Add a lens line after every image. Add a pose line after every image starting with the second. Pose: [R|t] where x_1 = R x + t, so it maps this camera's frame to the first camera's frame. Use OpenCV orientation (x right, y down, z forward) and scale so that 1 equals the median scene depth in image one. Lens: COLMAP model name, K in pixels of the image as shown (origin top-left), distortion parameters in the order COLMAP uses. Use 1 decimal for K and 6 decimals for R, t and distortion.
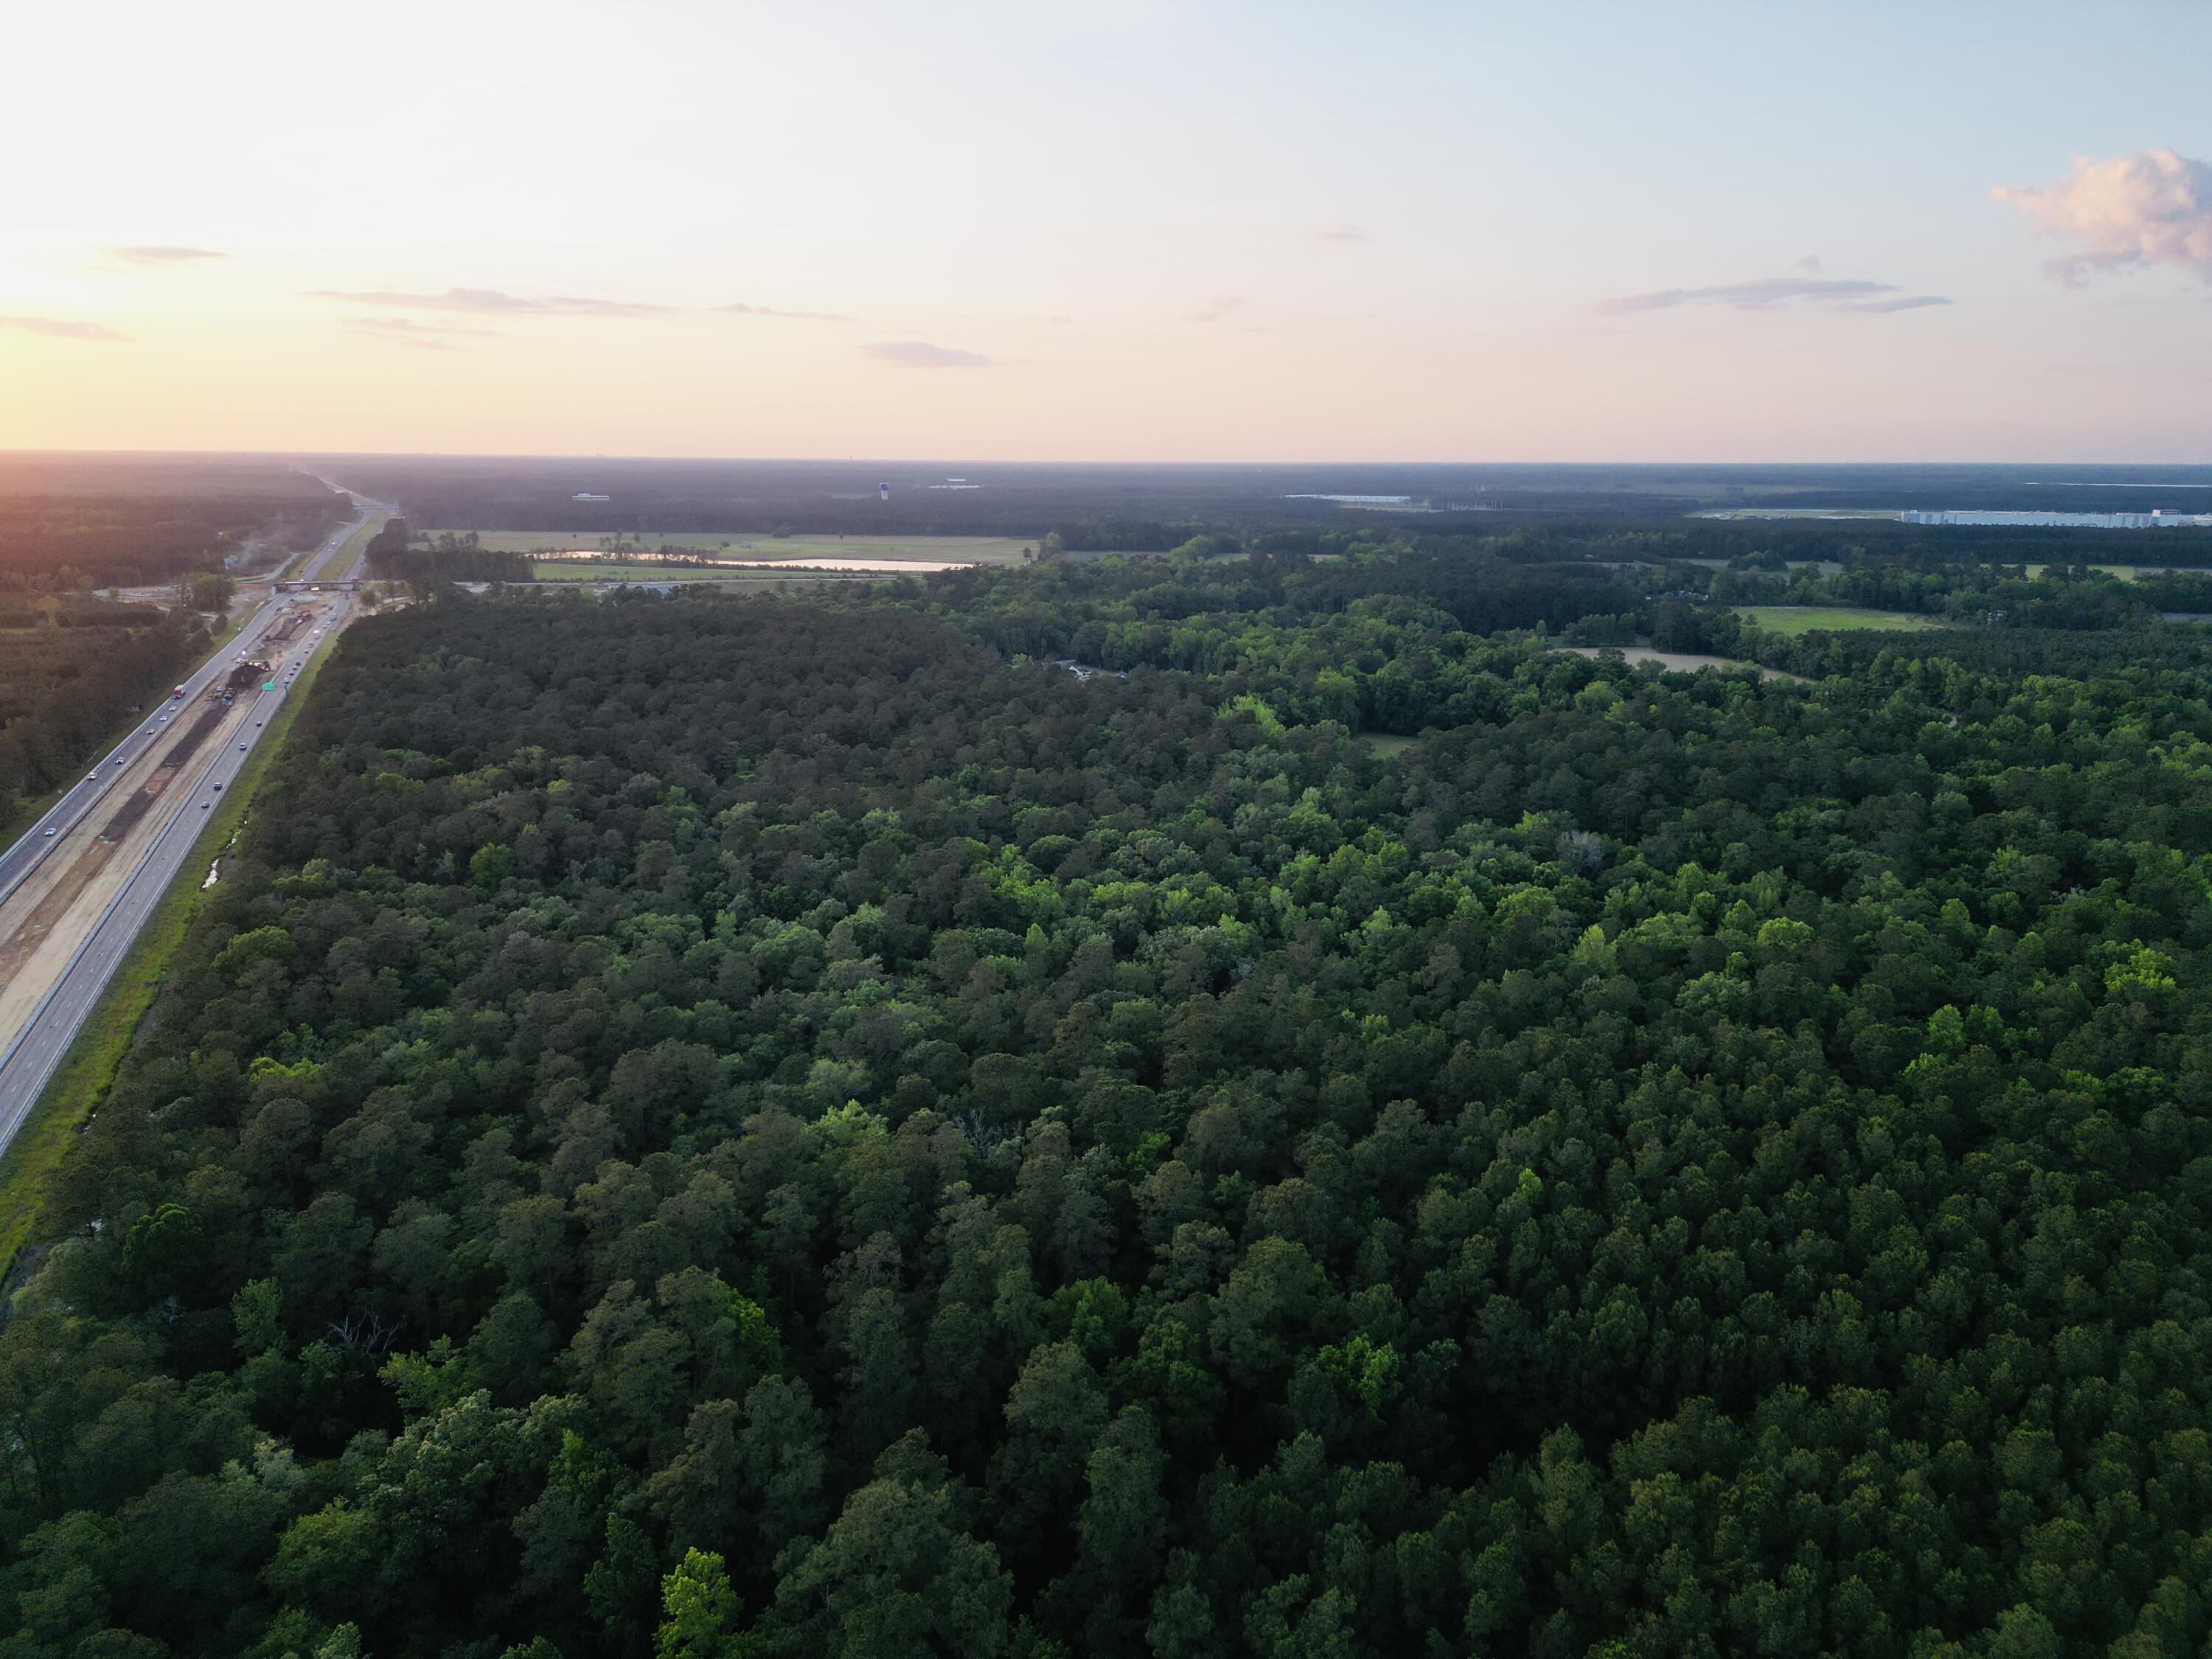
lens RADIAL K [[1558.3, 0, 1103.5], [0, 1558.3, 831.3], [0, 0, 1]] dist [0.070227, -0.061760]
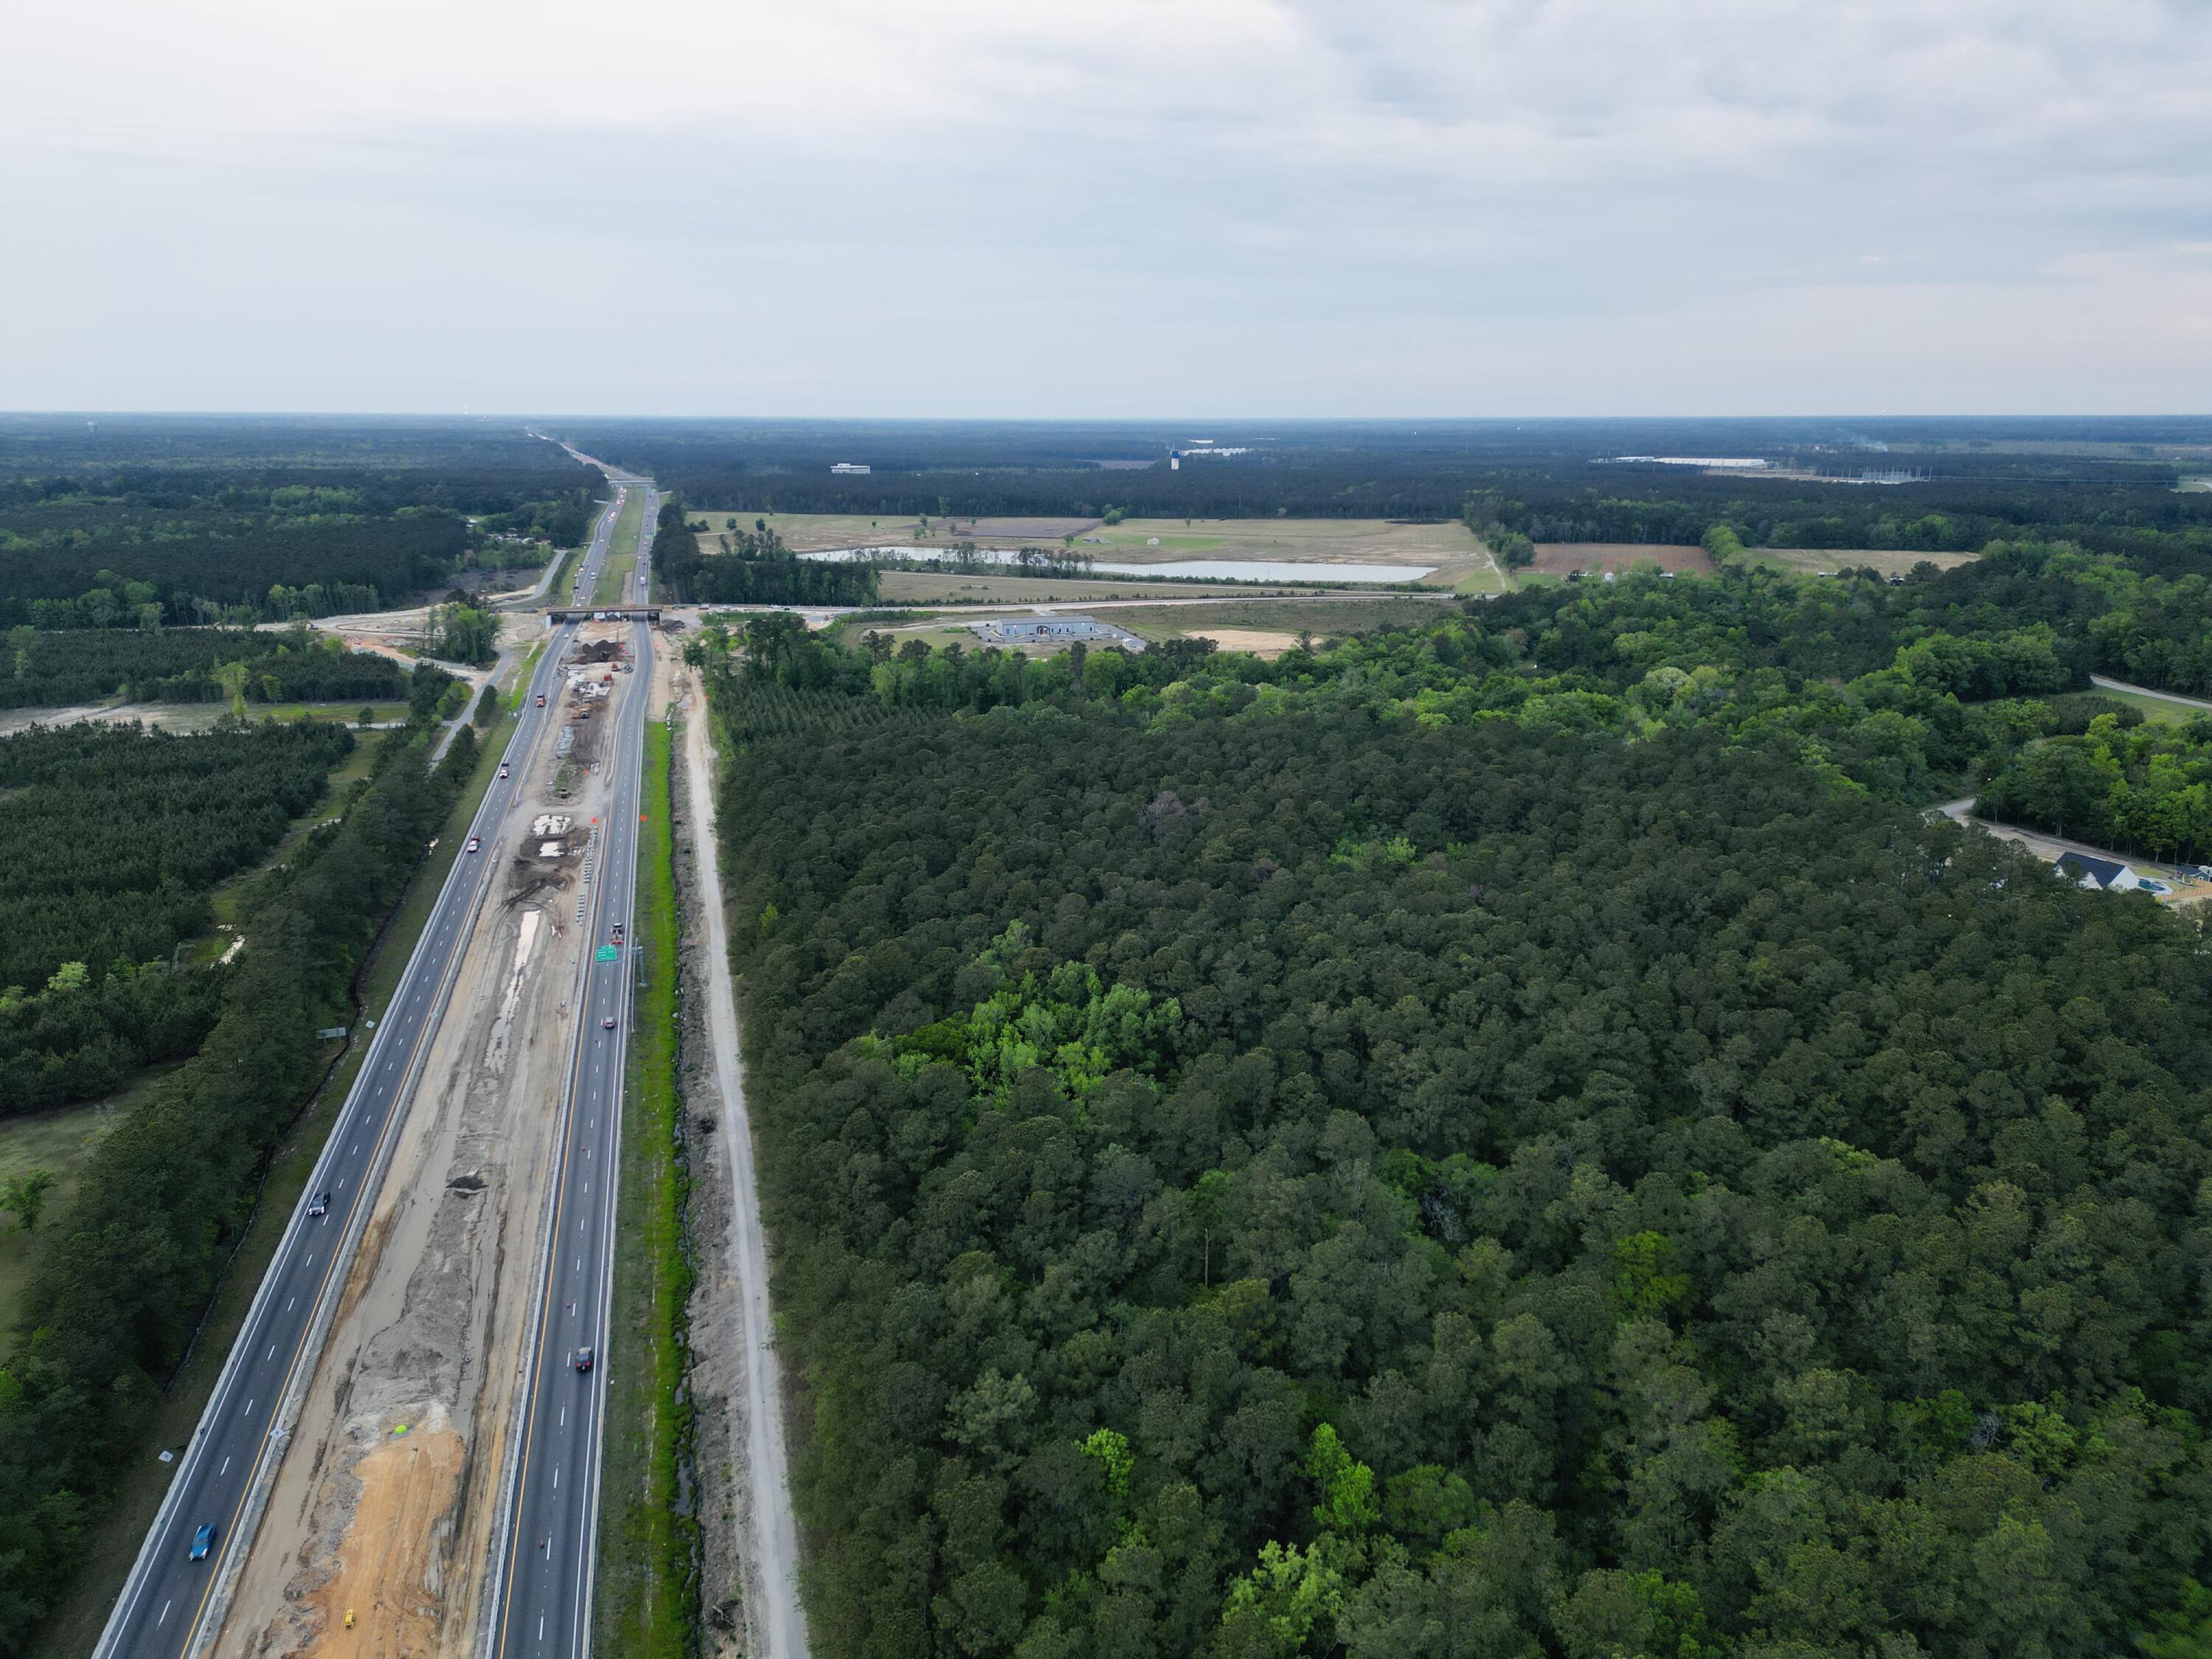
lens RADIAL K [[1558.3, 0, 1086.7], [0, 1558.3, 827.0], [0, 0, 1]] dist [0.070227, -0.061760]
pose [[0.991753, 0.028716, -0.124909, -0.347933], [-0.025893, 0.999373, 0.024158, -0.150204], [0.125524, -0.020725, 0.991874, 0.585905]]
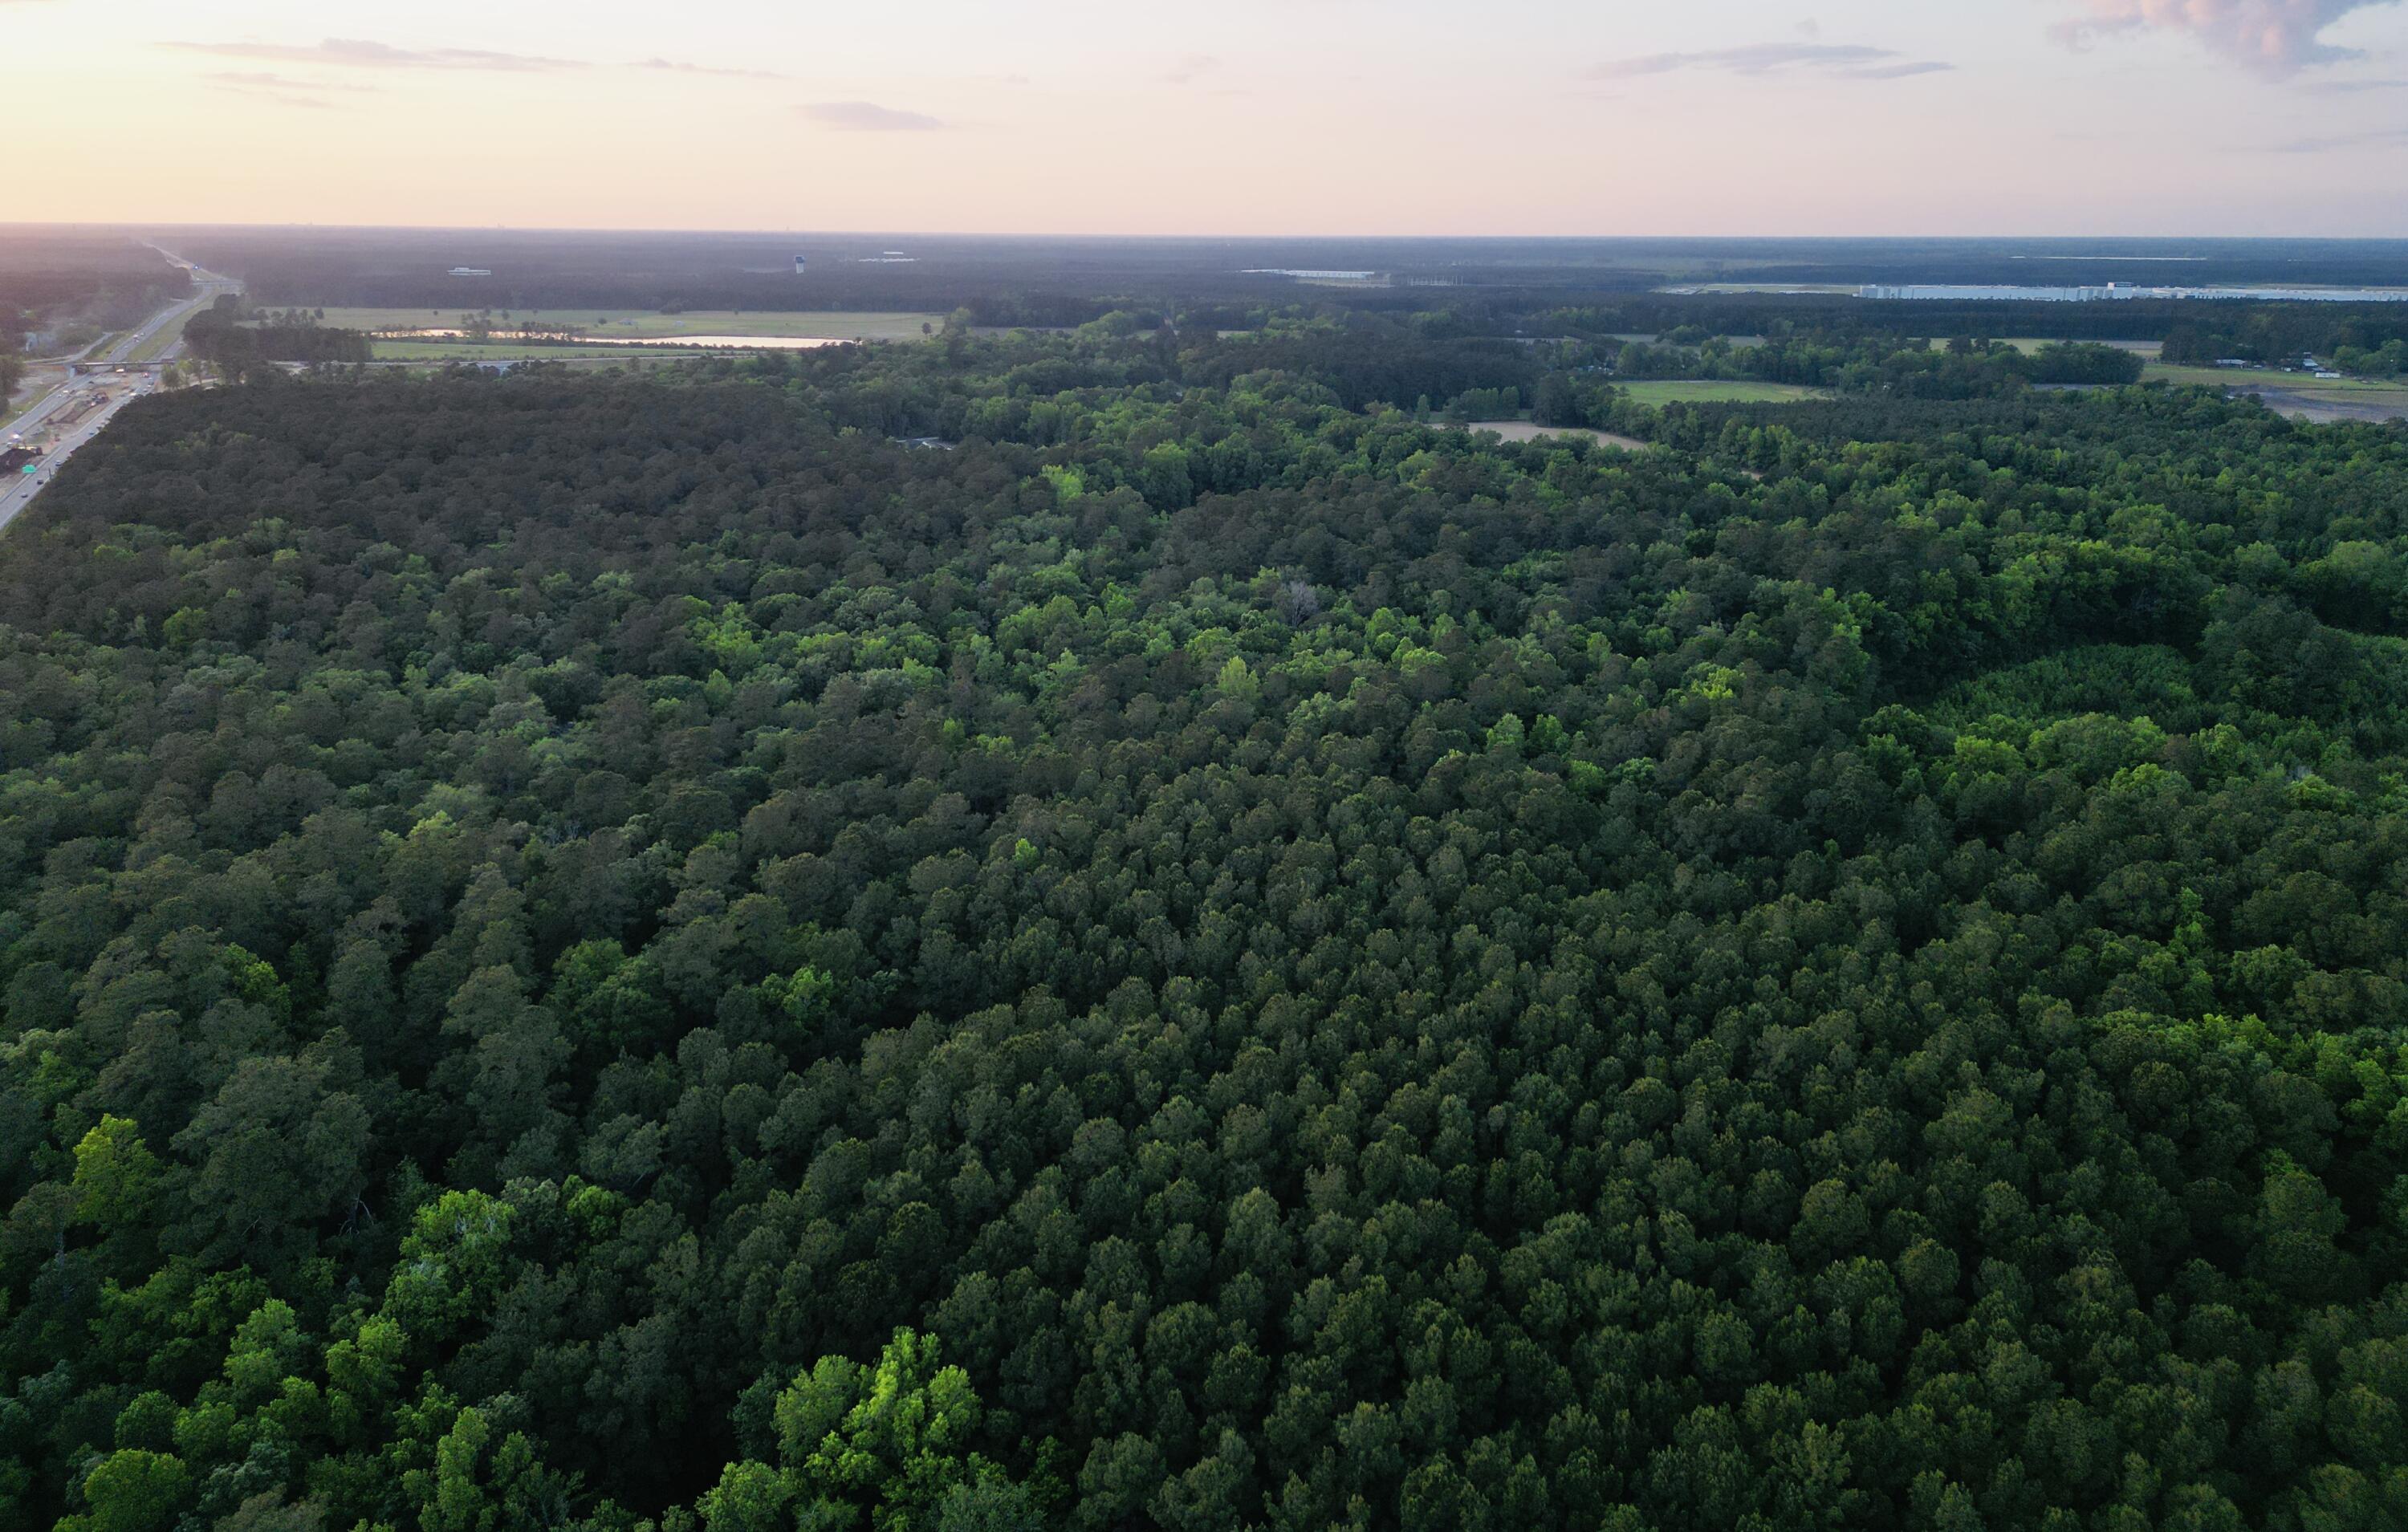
lens RADIAL K [[1695.9, 0, 1209.7], [0, 1695.9, 638.1], [0, 0, 1]] dist [0.069200, -0.067422]
pose [[0.996986, -0.018389, 0.075367, 0.092893], [0.018328, 0.999831, 0.001501, 0.020366], [-0.075382, -0.000115, 0.997155, -0.071136]]
